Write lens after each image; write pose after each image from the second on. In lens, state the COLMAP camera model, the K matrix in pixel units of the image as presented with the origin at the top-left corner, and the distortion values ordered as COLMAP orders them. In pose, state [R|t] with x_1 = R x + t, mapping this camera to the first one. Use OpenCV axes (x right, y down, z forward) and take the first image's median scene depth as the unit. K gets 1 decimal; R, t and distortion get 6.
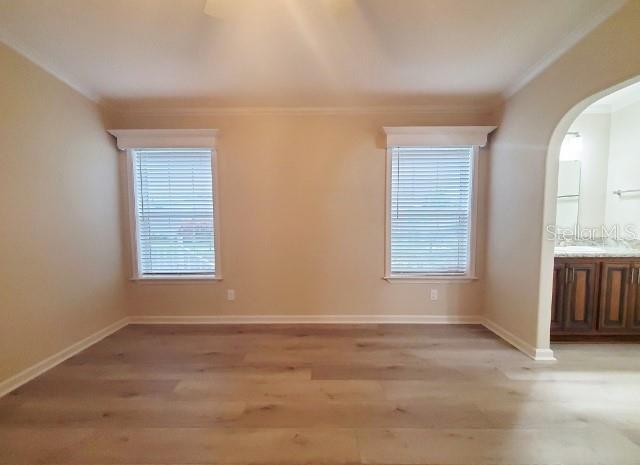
lens RADIAL K [[265.7, 0, 321.5], [0, 265.7, 231.4], [0, 0, 1]] dist [0.000467, -0.000273]
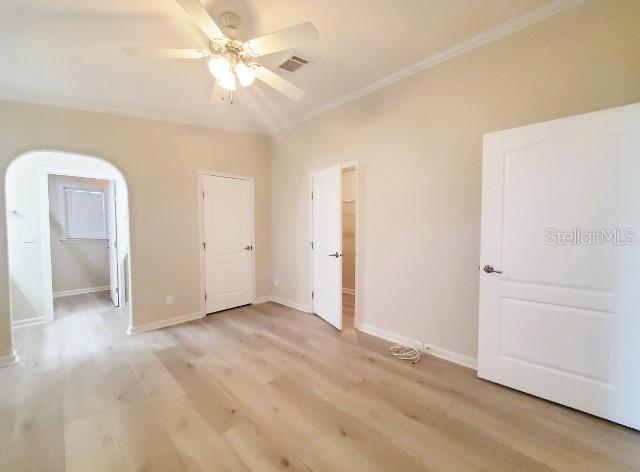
lens RADIAL K [[257.6, 0, 316.1], [0, 257.6, 237.6], [0, 0, 1]] dist [-0.001880, -0.000434]
pose [[-0.716312, -0.017255, 0.697567, -0.654419], [0.057838, 0.994786, 0.083999, -0.042172], [-0.695379, 0.100515, -0.711579, 0.678540]]
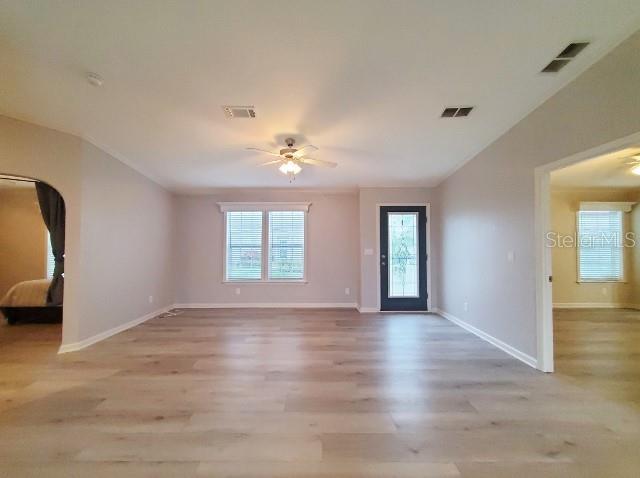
lens RADIAL K [[259.9, 0, 321.5], [0, 259.9, 240.9], [0, 0, 1]] dist [-0.000208, -0.000170]
pose [[0.999747, 0.008393, 0.020890, -1.621622], [-0.006553, 0.996217, -0.086650, 0.065832], [-0.021538, 0.086491, 0.996020, -0.786243]]
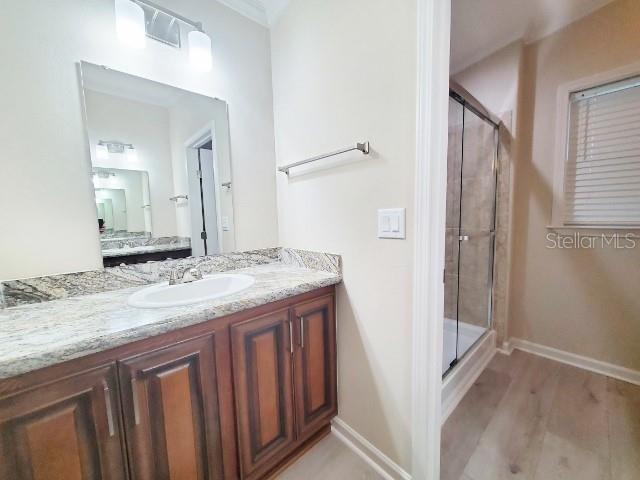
lens RADIAL K [[253.0, 0, 317.1], [0, 253.0, 240.1], [0, 0, 1]] dist [0.000005, -0.000568]
pose [[0.741671, -0.071114, 0.666983, 0.790773], [0.060107, 0.997410, 0.039507, -0.012653], [-0.668065, 0.010789, 0.744025, 0.551515]]
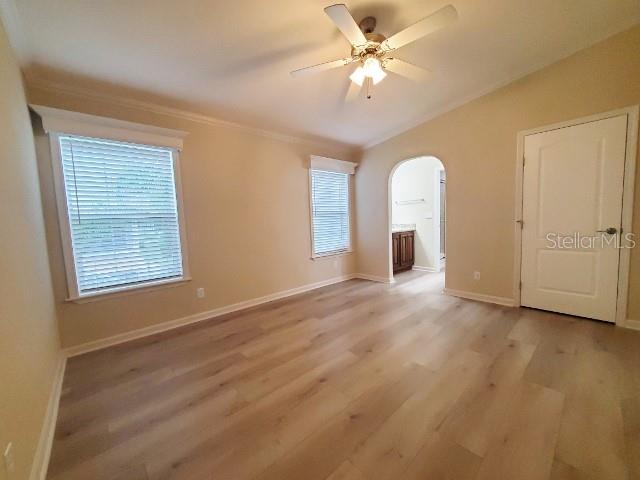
lens RADIAL K [[253.0, 0, 317.1], [0, 253.0, 240.1], [0, 0, 1]] dist [0.000005, -0.000568]
pose [[0.739481, -0.078269, 0.668612, -0.694009], [0.079196, 0.996436, 0.029055, 0.042475], [-0.668503, 0.031467, 0.743043, -0.056571]]
